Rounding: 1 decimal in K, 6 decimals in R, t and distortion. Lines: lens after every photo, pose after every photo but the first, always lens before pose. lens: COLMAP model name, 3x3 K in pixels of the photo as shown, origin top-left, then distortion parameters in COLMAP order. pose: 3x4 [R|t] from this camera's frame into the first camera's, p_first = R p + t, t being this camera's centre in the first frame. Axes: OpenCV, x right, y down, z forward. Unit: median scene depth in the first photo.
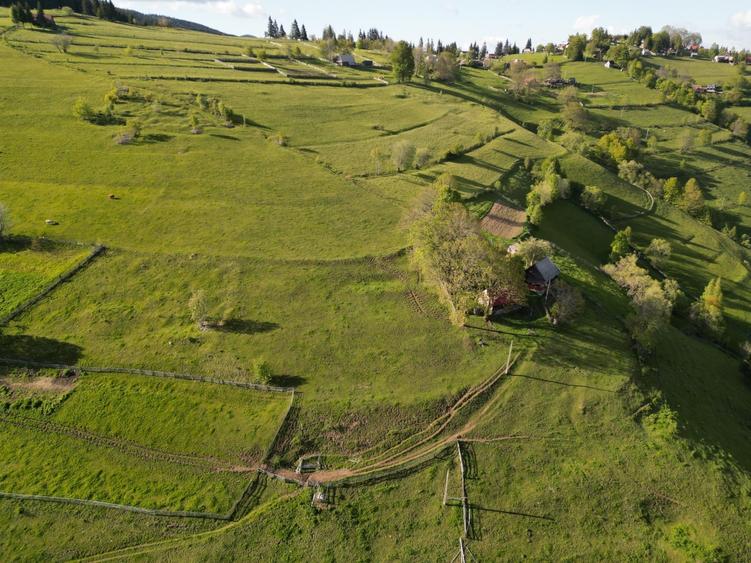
lens RADIAL K [[520.9, 0, 376.7], [0, 520.9, 280.8], [0, 0, 1]] dist [0.090486, -0.082604]
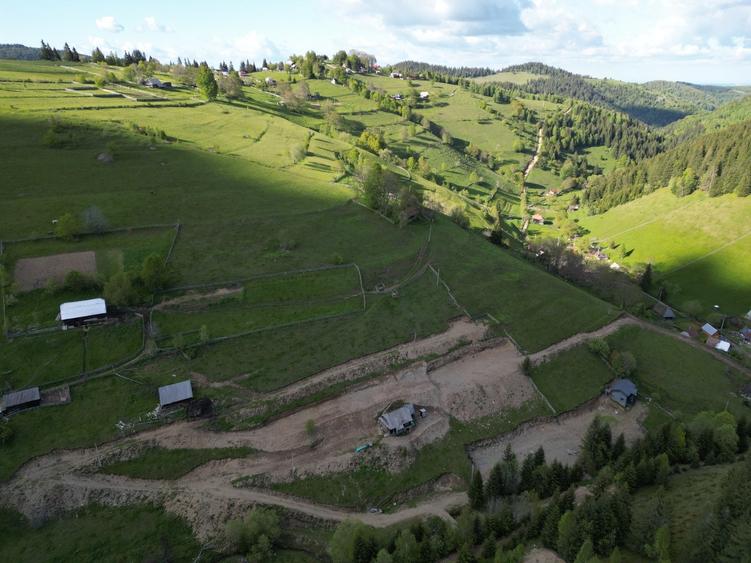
lens RADIAL K [[523.8, 0, 376.5], [0, 523.8, 280.1], [0, 0, 1]] dist [0.075471, -0.062154]
pose [[0.840569, -0.208994, 0.499766, -0.591426], [0.213229, 0.975752, 0.049409, 0.098554], [-0.497973, 0.065033, 0.864750, -0.428270]]
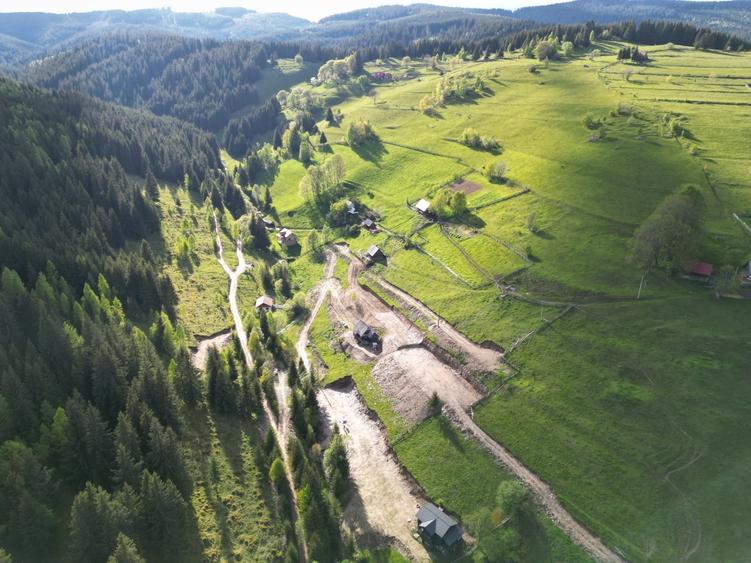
lens RADIAL K [[520.9, 0, 376.7], [0, 520.9, 280.8], [0, 0, 1]] dist [0.090486, -0.082604]
pose [[0.439234, 0.329339, -0.835829, 0.672269], [-0.341507, 0.921747, 0.183728, 0.056492], [0.830931, 0.204741, 0.517334, -0.272809]]
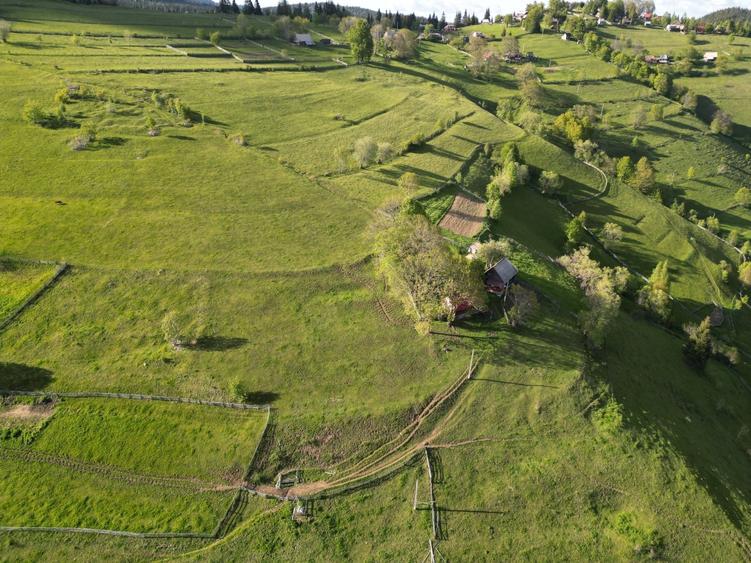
lens RADIAL K [[523.8, 0, 376.5], [0, 523.8, 280.1], [0, 0, 1]] dist [0.075471, -0.062154]
pose [[0.997392, -0.040380, 0.059824, 0.001275], [0.036677, 0.997418, 0.061746, -0.053558], [-0.062163, -0.059391, 0.996297, -0.026019]]
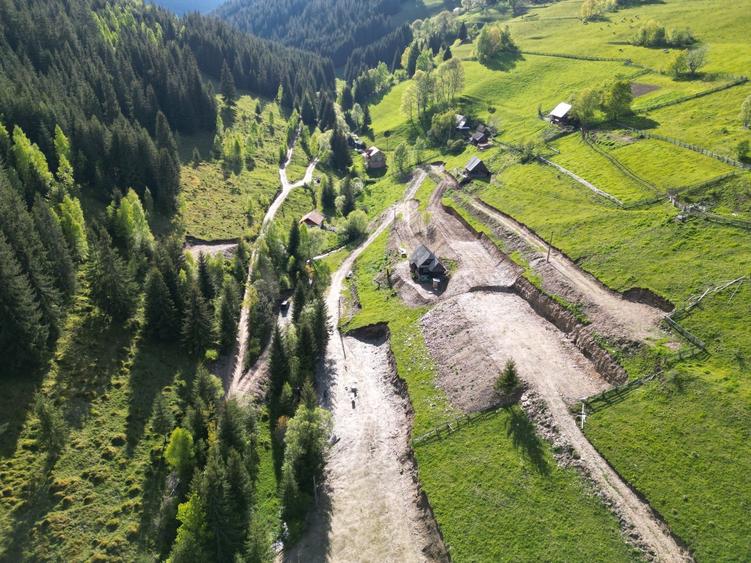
lens RADIAL K [[520.9, 0, 376.7], [0, 520.9, 280.8], [0, 0, 1]] dist [0.090486, -0.082604]
pose [[0.170284, 0.394360, -0.903041, 0.415838], [-0.385753, 0.869964, 0.307175, 0.194847], [0.906751, 0.296044, 0.300267, 0.024242]]
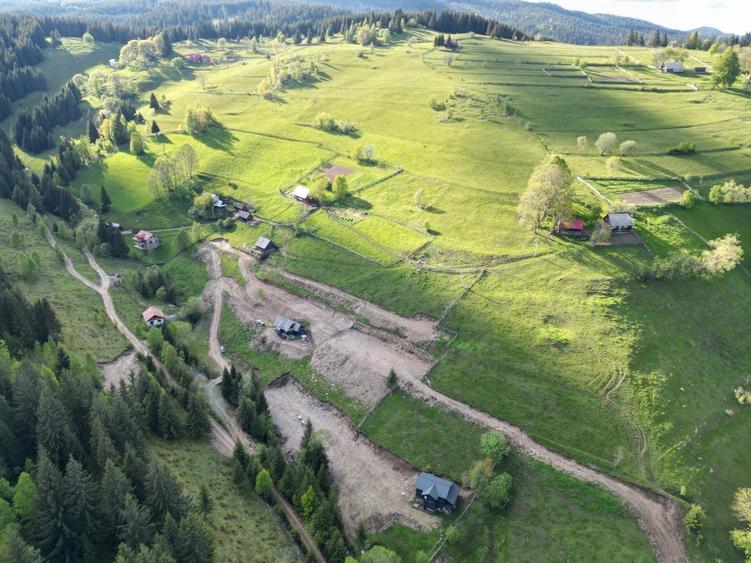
lens RADIAL K [[520.9, 0, 376.7], [0, 520.9, 280.8], [0, 0, 1]] dist [0.090486, -0.082604]
pose [[0.736833, 0.265529, -0.621749, 0.552806], [-0.260429, 0.960152, 0.101416, 0.120391], [0.623902, 0.087195, 0.776623, -0.421294]]
